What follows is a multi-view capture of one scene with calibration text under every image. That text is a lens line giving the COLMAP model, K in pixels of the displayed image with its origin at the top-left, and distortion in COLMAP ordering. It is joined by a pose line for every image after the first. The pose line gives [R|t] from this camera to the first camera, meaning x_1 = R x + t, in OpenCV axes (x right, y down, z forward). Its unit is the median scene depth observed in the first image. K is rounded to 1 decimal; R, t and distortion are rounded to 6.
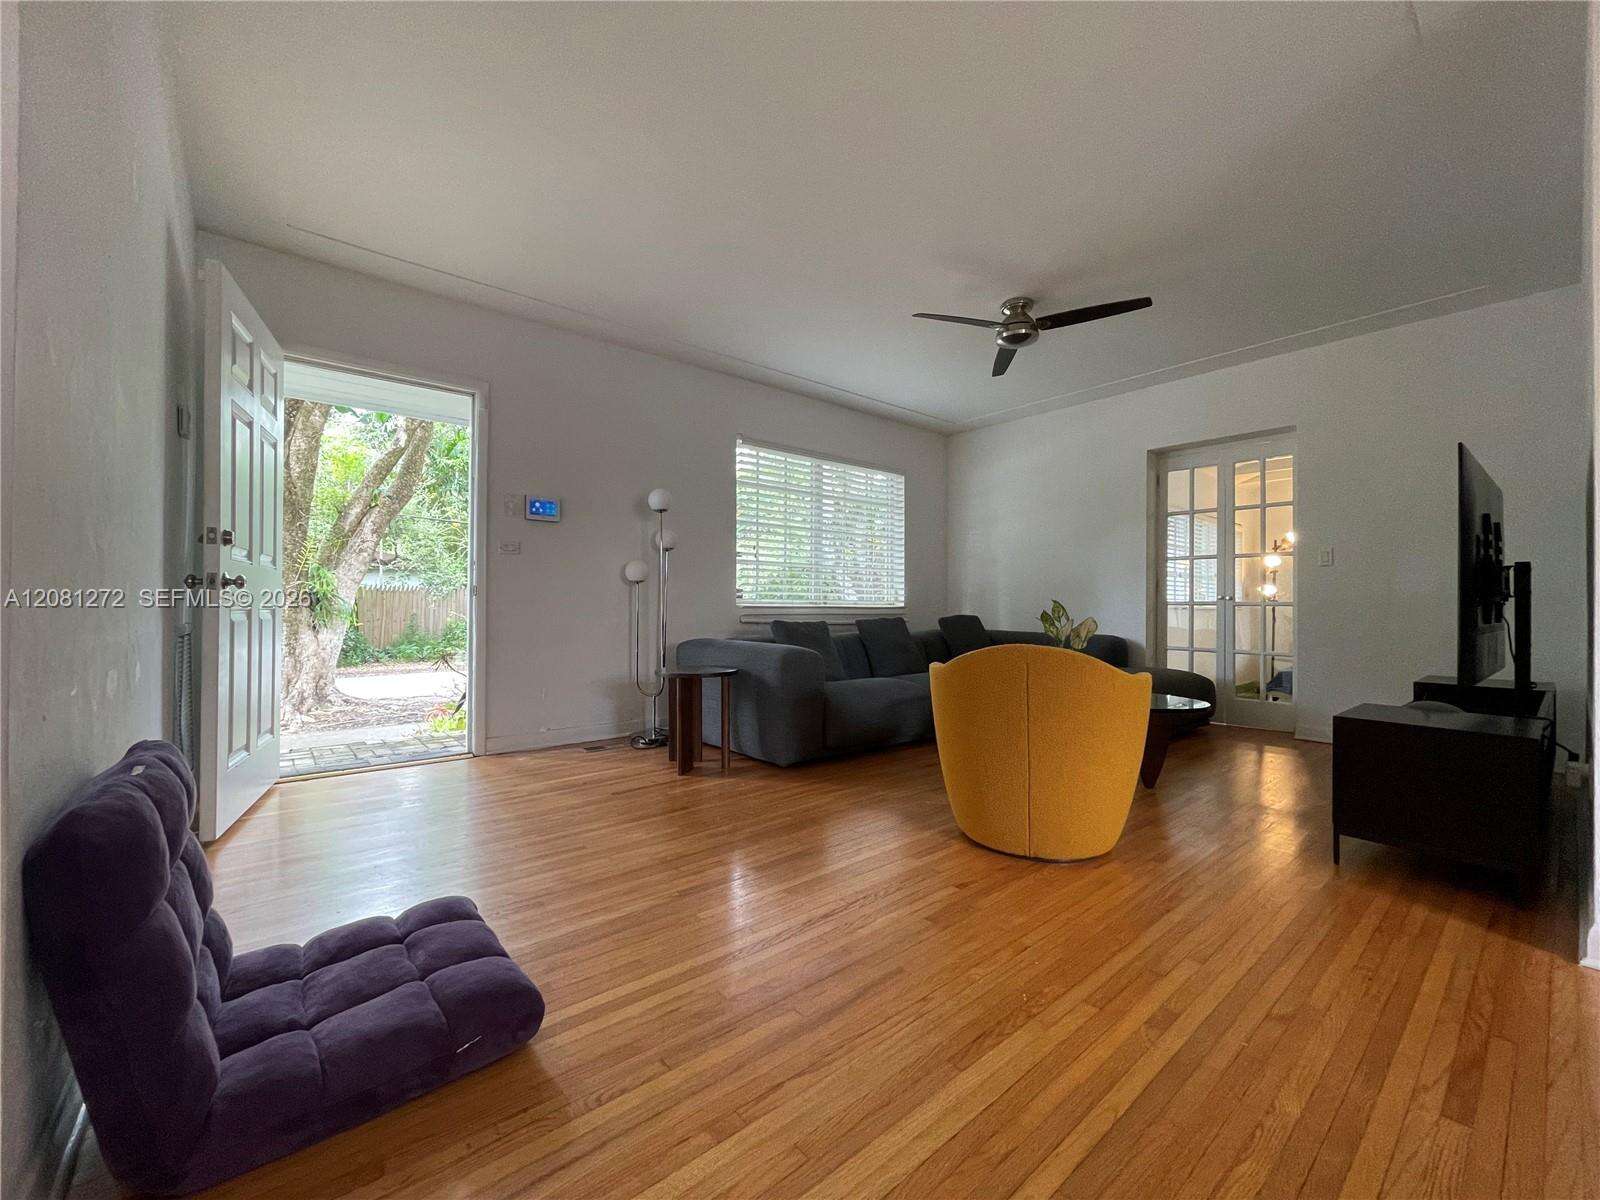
lens RADIAL K [[644.0, 0, 783.0], [0, 644.0, 602.6], [0, 0, 1]] dist [-0.000248, -0.000215]
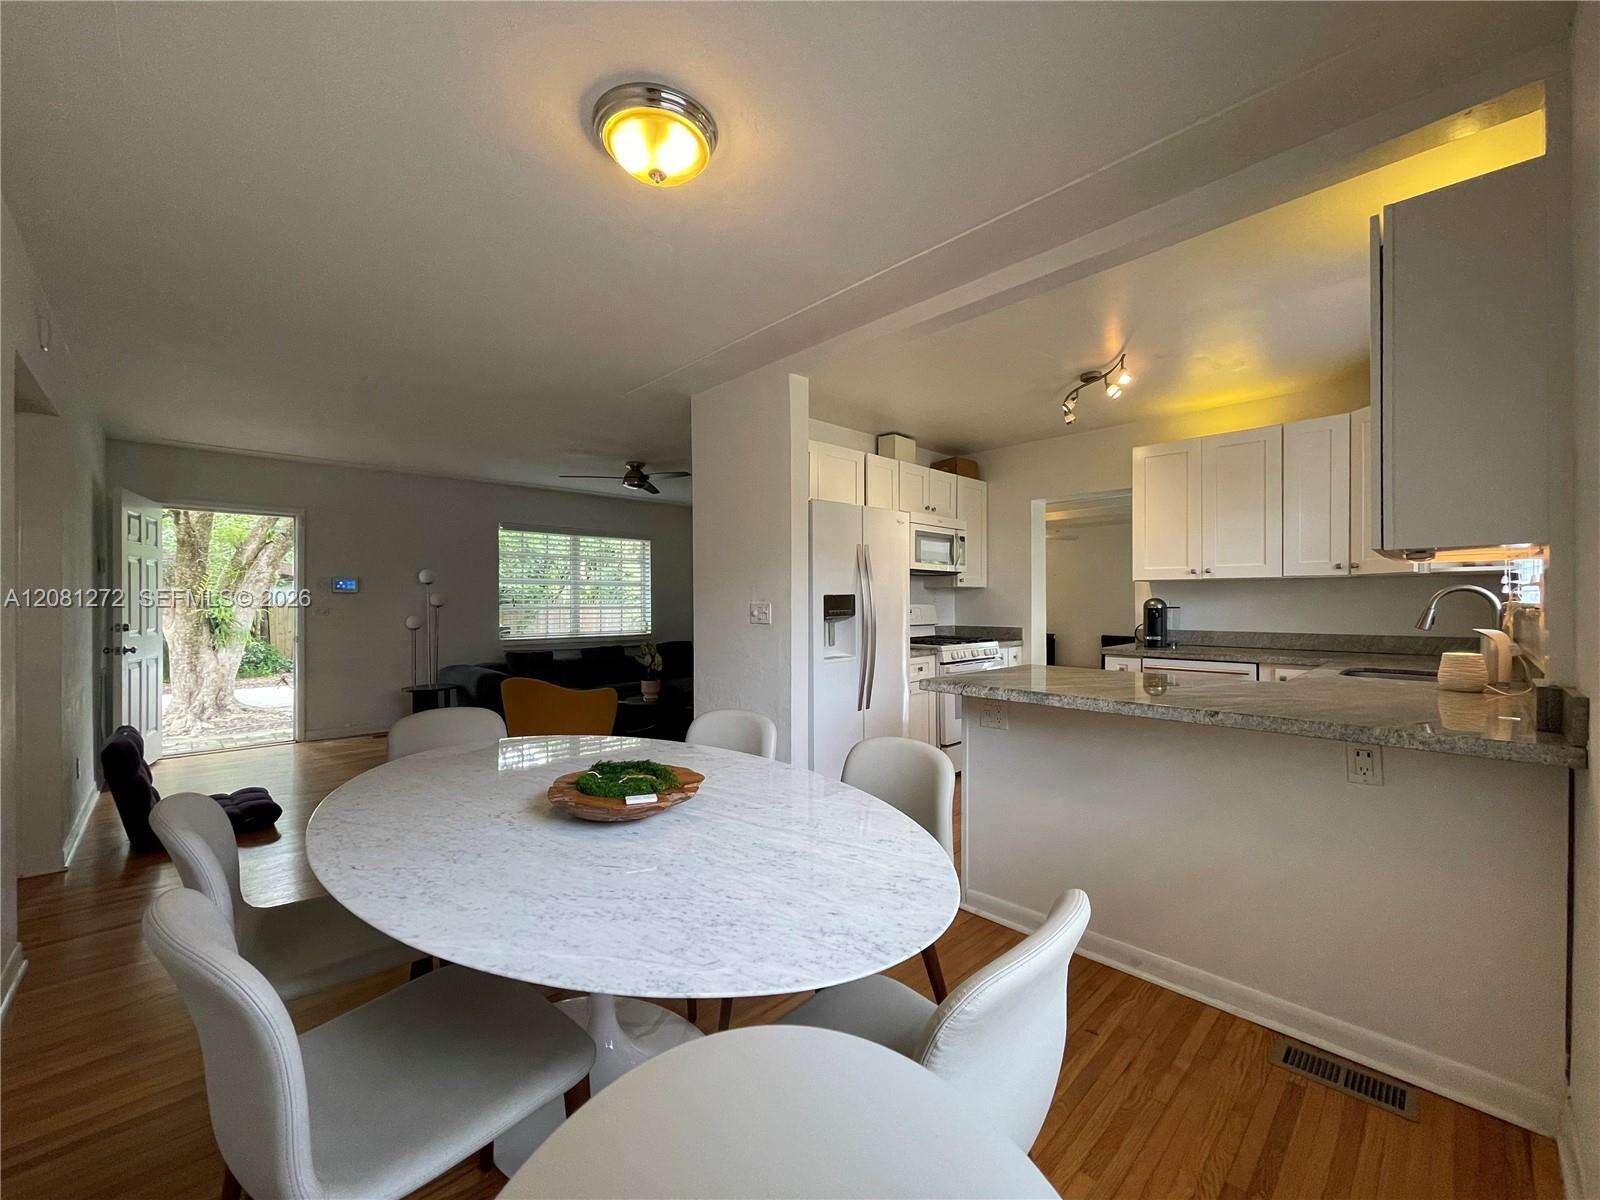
lens RADIAL K [[644.0, 0, 797.6], [0, 644.0, 600.5], [0, 0, 1]] dist [-0.000248, -0.000215]
pose [[0.996312, -0.008554, 0.085375, 0.243178], [0.008548, 0.999963, 0.000434, -0.040394], [-0.085376, 0.000297, 0.996349, -0.272233]]
